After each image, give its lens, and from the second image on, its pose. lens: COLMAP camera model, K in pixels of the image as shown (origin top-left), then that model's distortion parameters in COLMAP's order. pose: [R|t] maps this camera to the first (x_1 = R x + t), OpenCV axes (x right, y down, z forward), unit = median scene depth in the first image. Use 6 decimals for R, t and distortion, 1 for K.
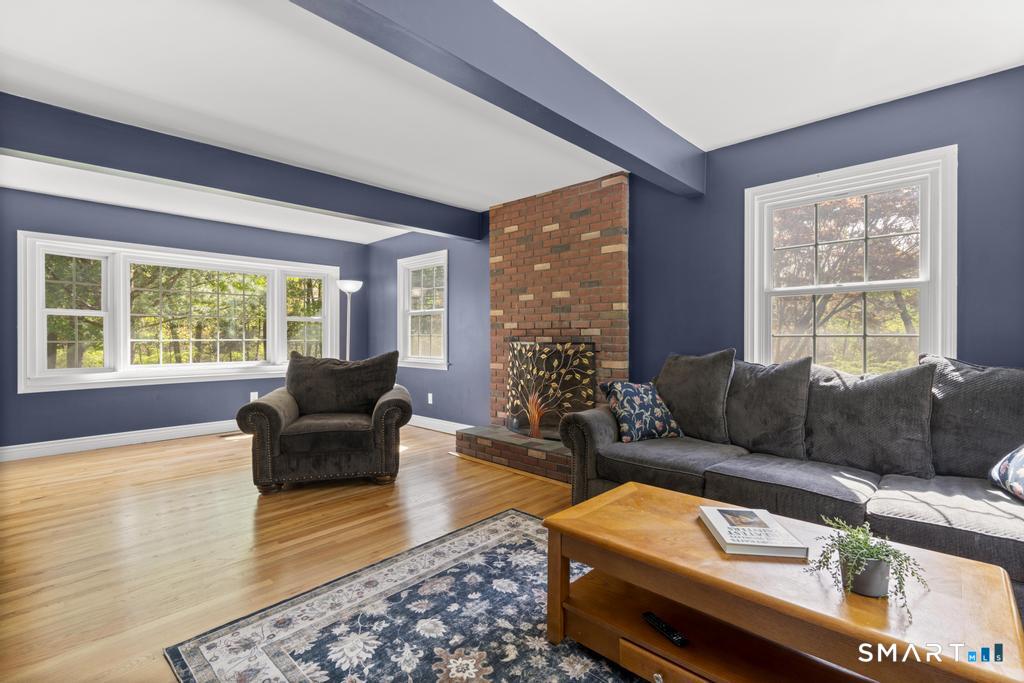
lens RADIAL K [[463.9, 0, 519.4], [0, 463.9, 339.0], [0, 0, 1]] dist [-0.004237, 0.000743]
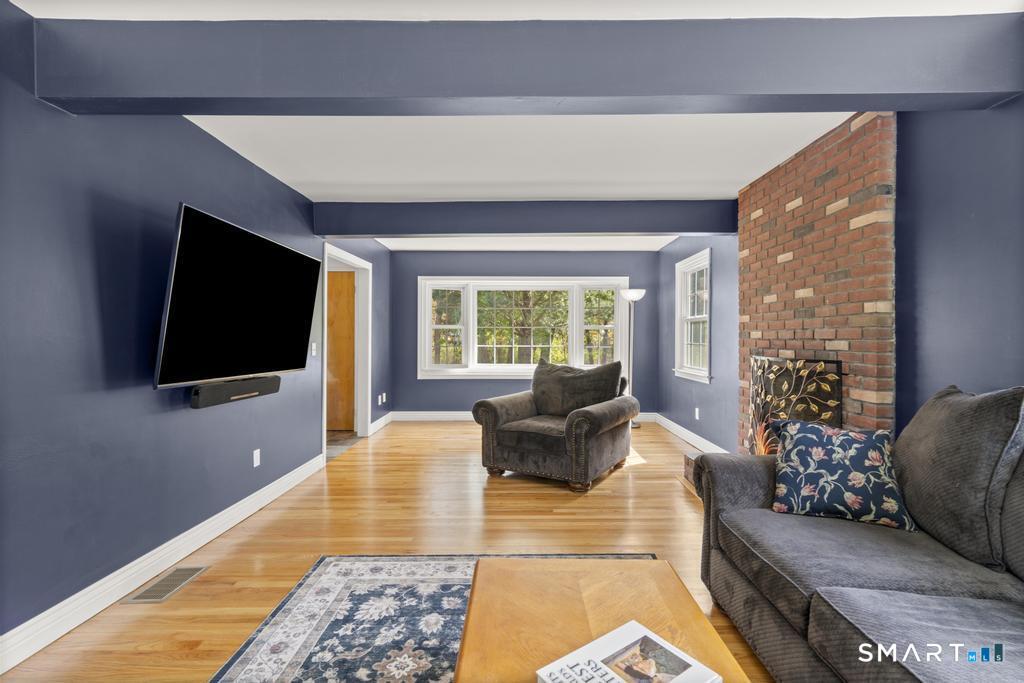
lens RADIAL K [[463.9, 0, 519.4], [0, 463.9, 339.0], [0, 0, 1]] dist [-0.004237, 0.000743]
pose [[0.679489, 0.003106, -0.733679, 0.341155], [-0.006476, 0.999977, -0.001764, -0.020397], [0.733657, 0.005949, 0.679494, 0.185375]]
